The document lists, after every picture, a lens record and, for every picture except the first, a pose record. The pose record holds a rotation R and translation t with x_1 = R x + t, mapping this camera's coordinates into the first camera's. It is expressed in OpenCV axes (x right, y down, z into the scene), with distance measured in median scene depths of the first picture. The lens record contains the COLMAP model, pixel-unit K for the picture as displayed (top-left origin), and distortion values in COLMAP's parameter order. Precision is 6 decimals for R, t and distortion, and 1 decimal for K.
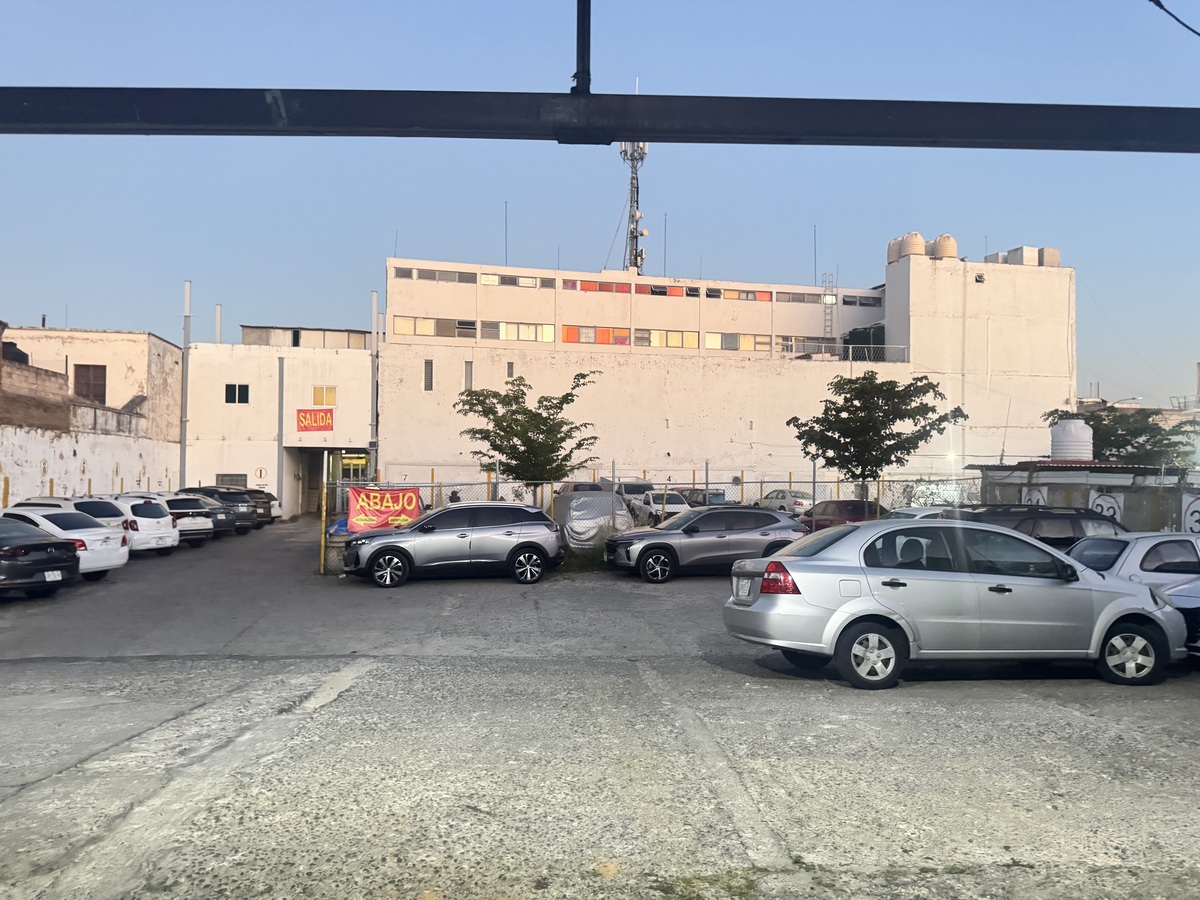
lens RADIAL K [[846.4, 0, 609.2], [0, 846.4, 448.2], [0, 0, 1]] dist [0.101000, -0.134707]
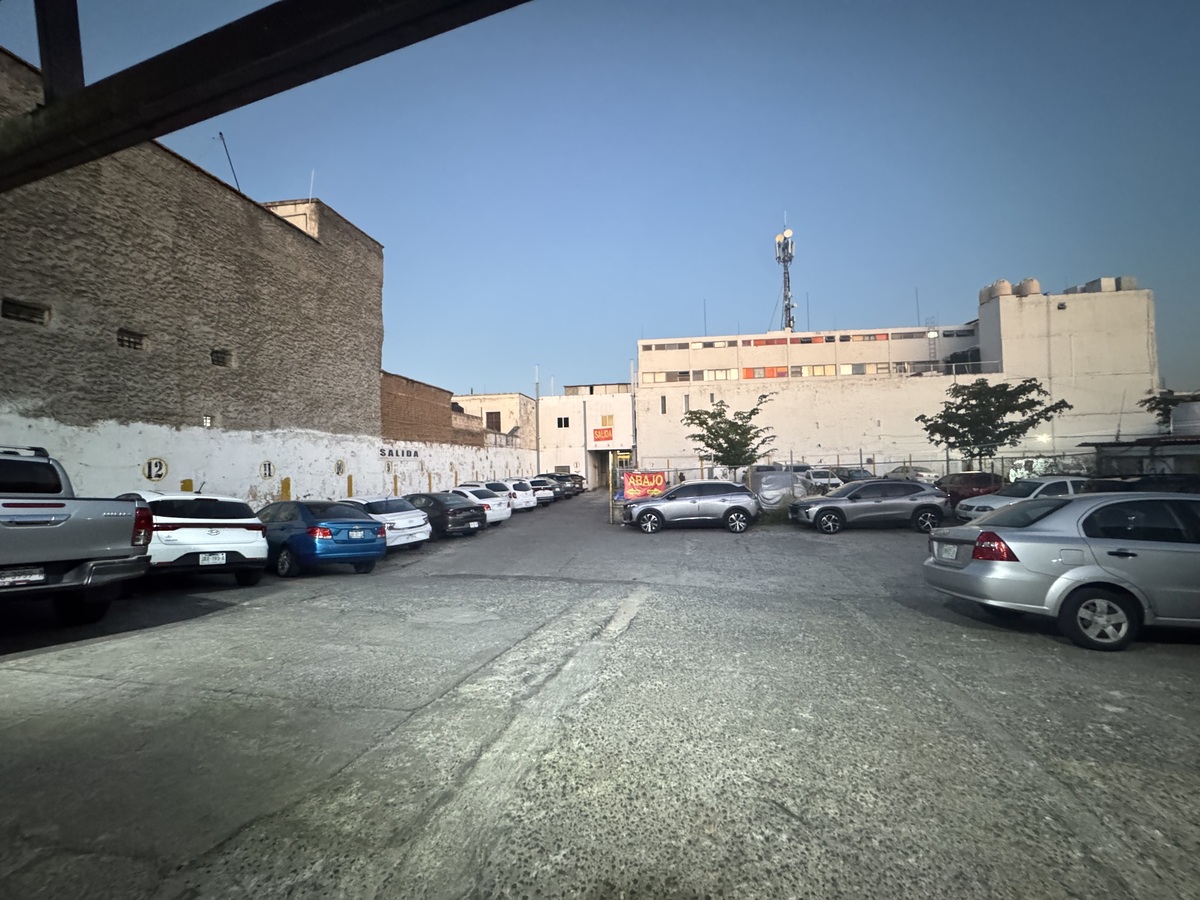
lens RADIAL K [[481.6, 0, 599.7], [0, 481.6, 448.9], [0, 0, 1]] dist [-0.002091, -0.000191]
pose [[0.942707, -0.040250, -0.331185, -0.029463], [0.041310, 0.999139, -0.003842, 0.000789], [0.331055, -0.010059, 0.943558, 0.079123]]
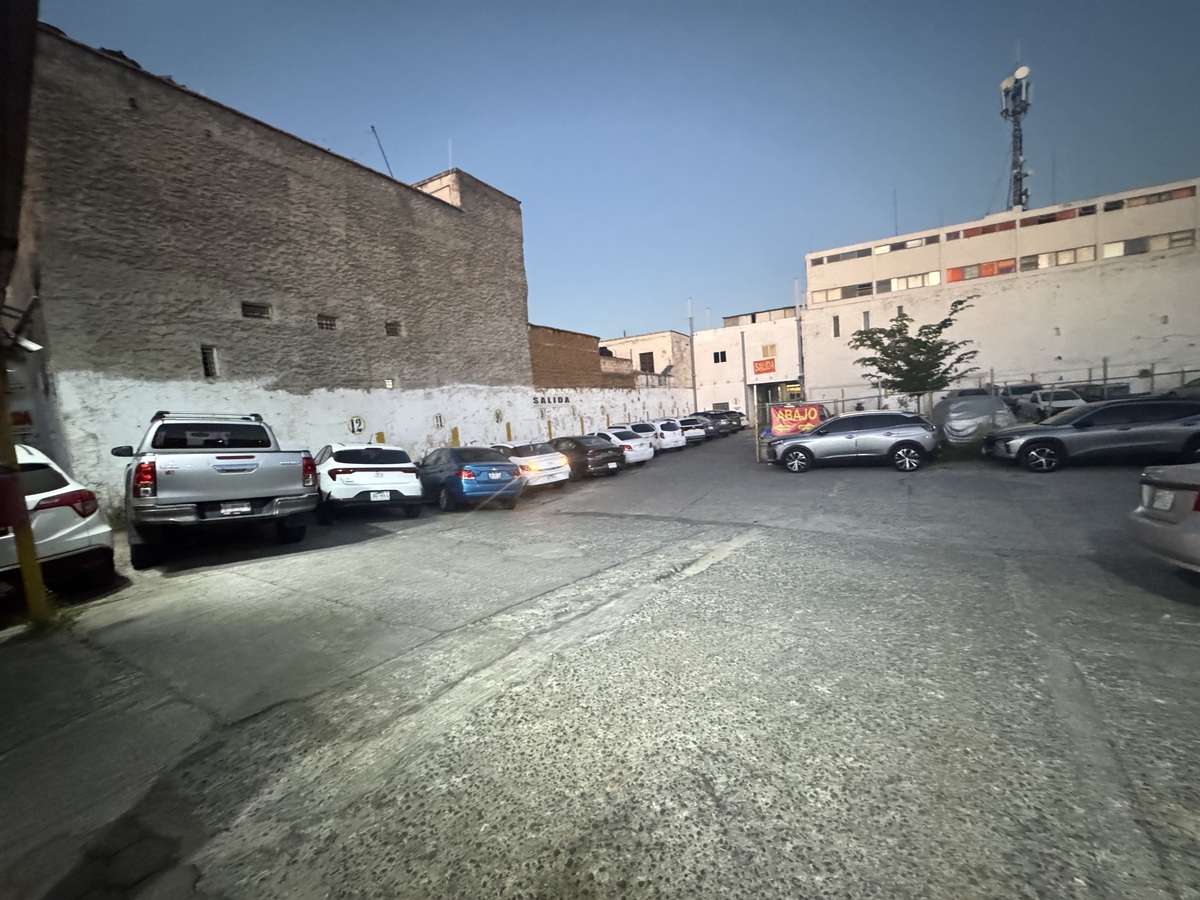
lens RADIAL K [[481.6, 0, 599.7], [0, 481.6, 448.9], [0, 0, 1]] dist [-0.002091, -0.000191]
pose [[0.764898, -0.017407, -0.643916, 0.015503], [0.103320, 0.990007, 0.095969, 0.004076], [0.635811, -0.139936, 0.759053, 0.114382]]
